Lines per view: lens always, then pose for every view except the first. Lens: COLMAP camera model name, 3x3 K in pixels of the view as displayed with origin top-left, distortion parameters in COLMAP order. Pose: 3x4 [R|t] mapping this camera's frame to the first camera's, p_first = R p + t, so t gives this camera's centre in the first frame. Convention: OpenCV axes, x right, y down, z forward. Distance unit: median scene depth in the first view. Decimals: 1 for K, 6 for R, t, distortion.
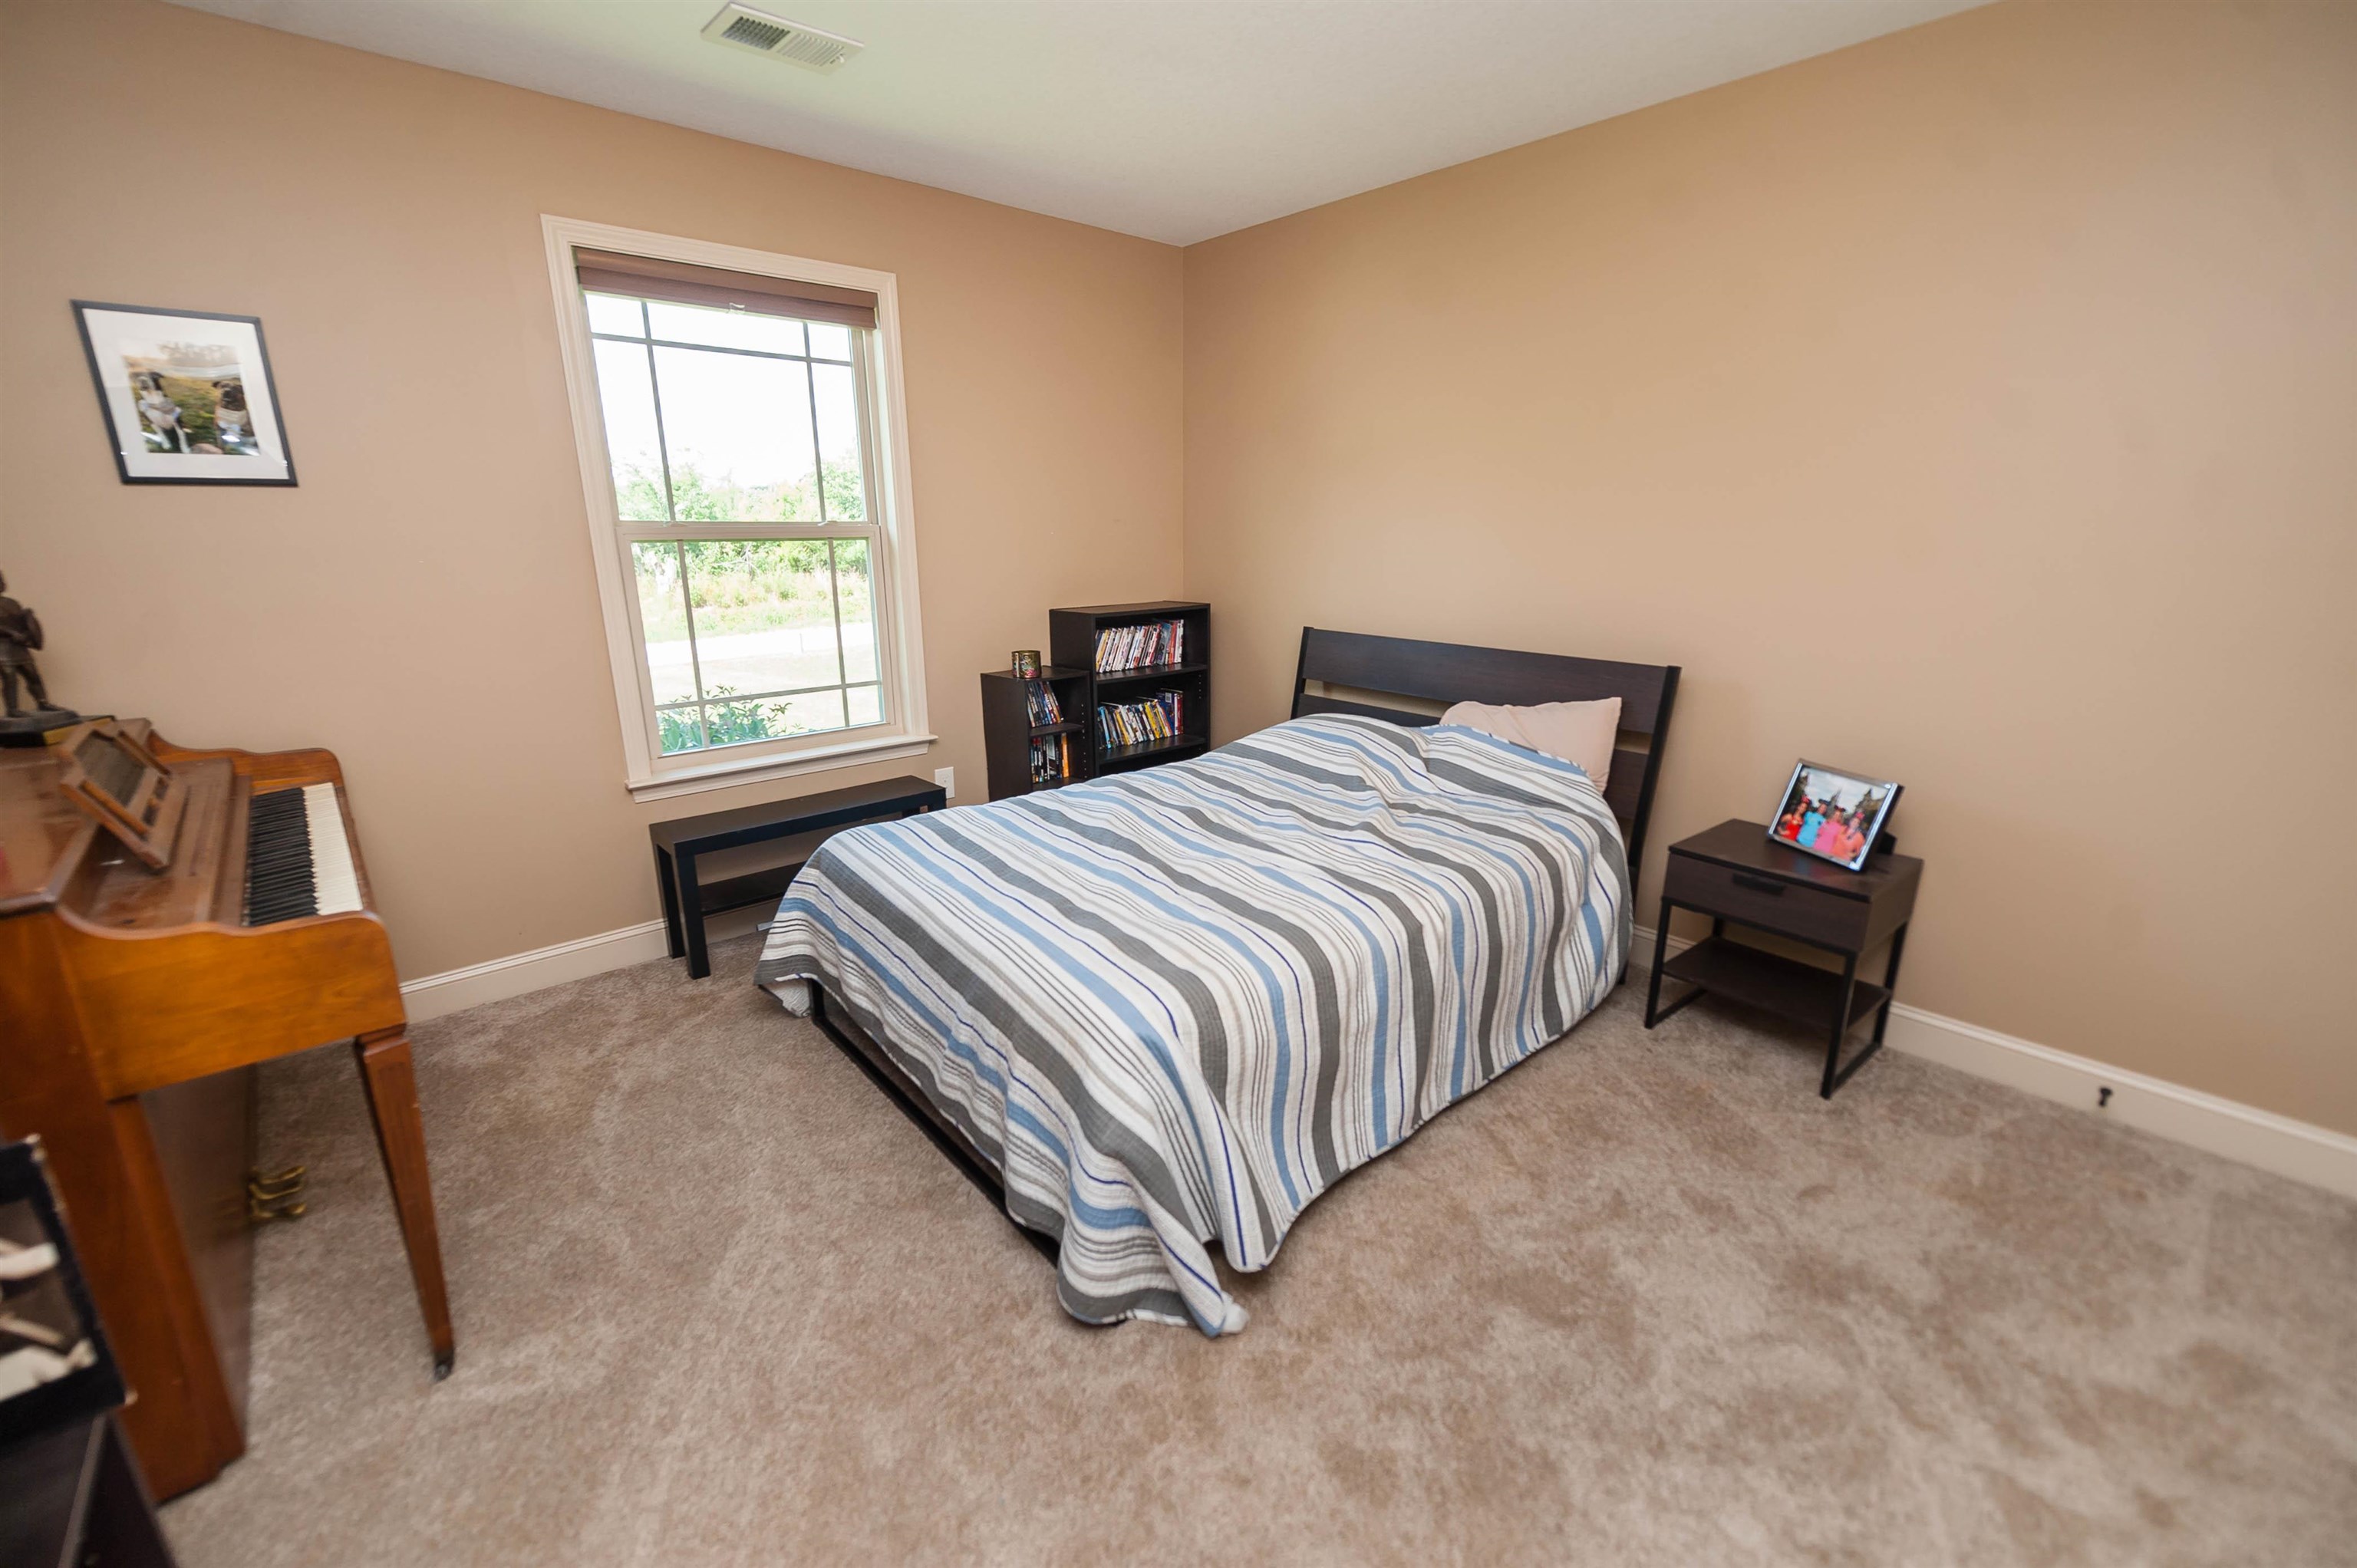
lens RADIAL K [[944.0, 0, 1167.1], [0, 944.0, 779.8], [0, 0, 1]] dist [0.013994, -0.006661]
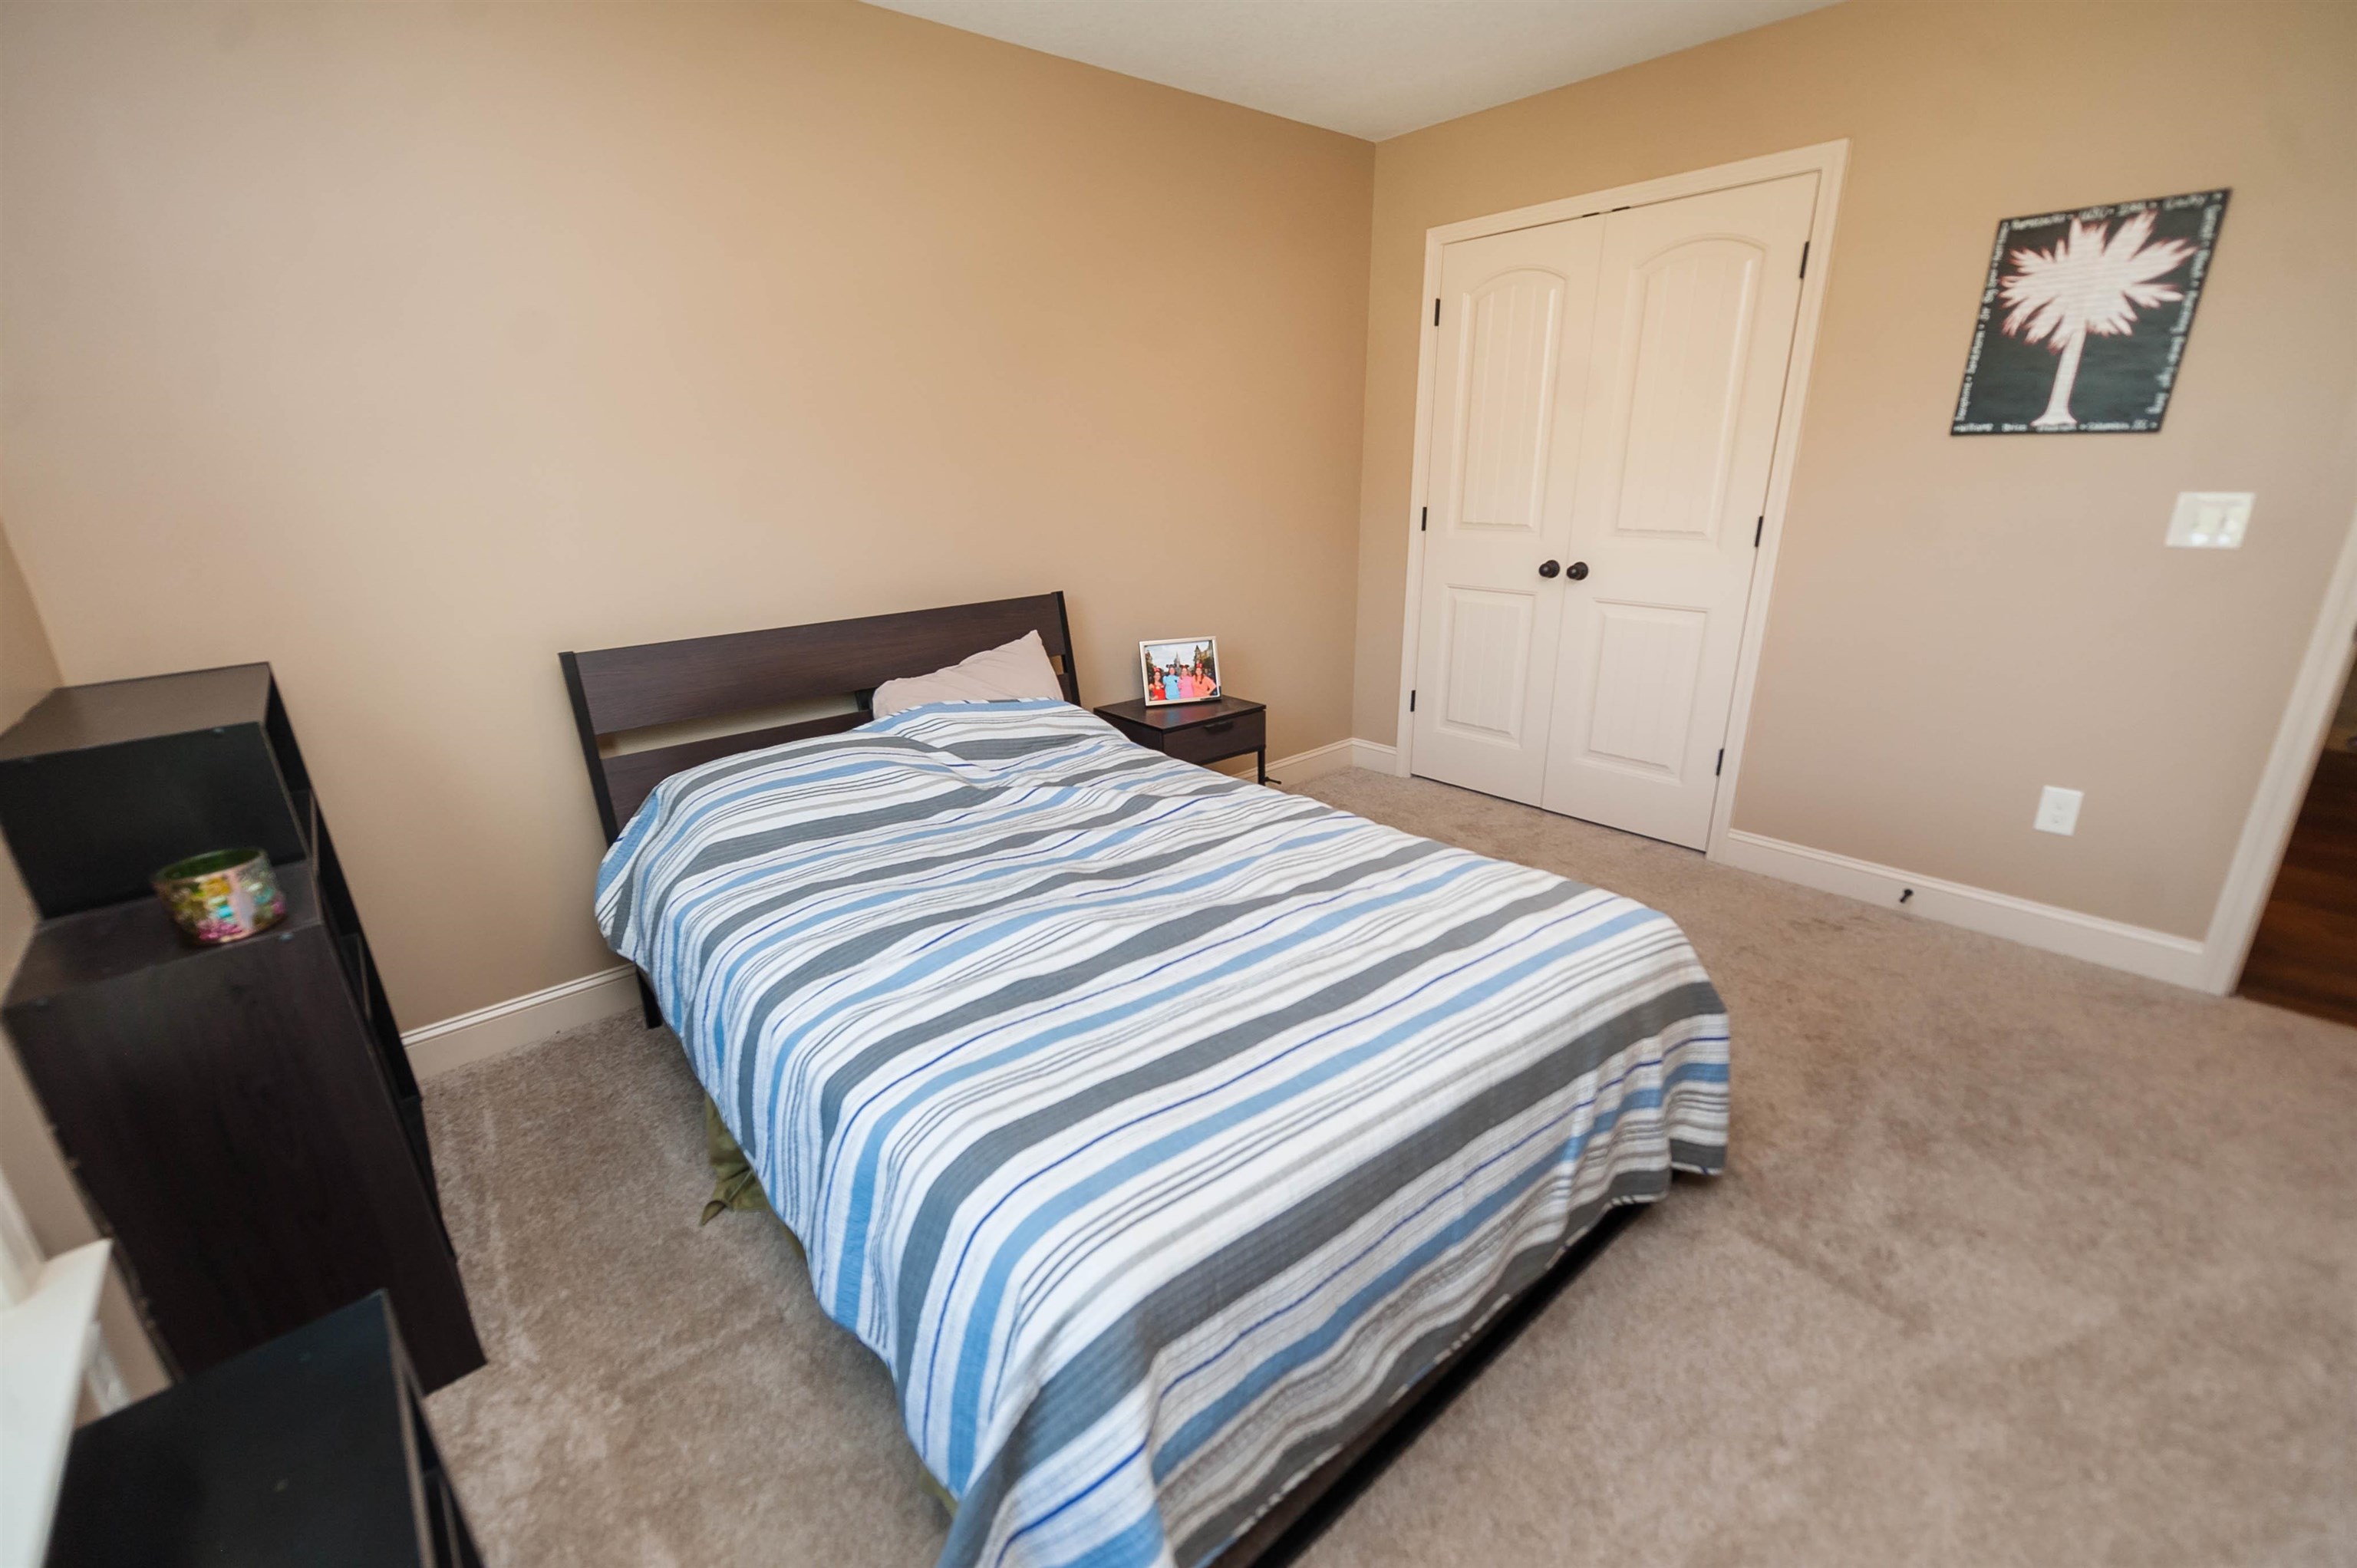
lens RADIAL K [[984.3, 0, 1169.4], [0, 984.3, 780.5], [0, 0, 1]] dist [0.015248, -0.007751]
pose [[0.008238, -0.311261, 0.950289, -0.675015], [0.288897, 0.910538, 0.295736, -0.237222], [-0.957325, 0.272100, 0.097423, 0.883754]]
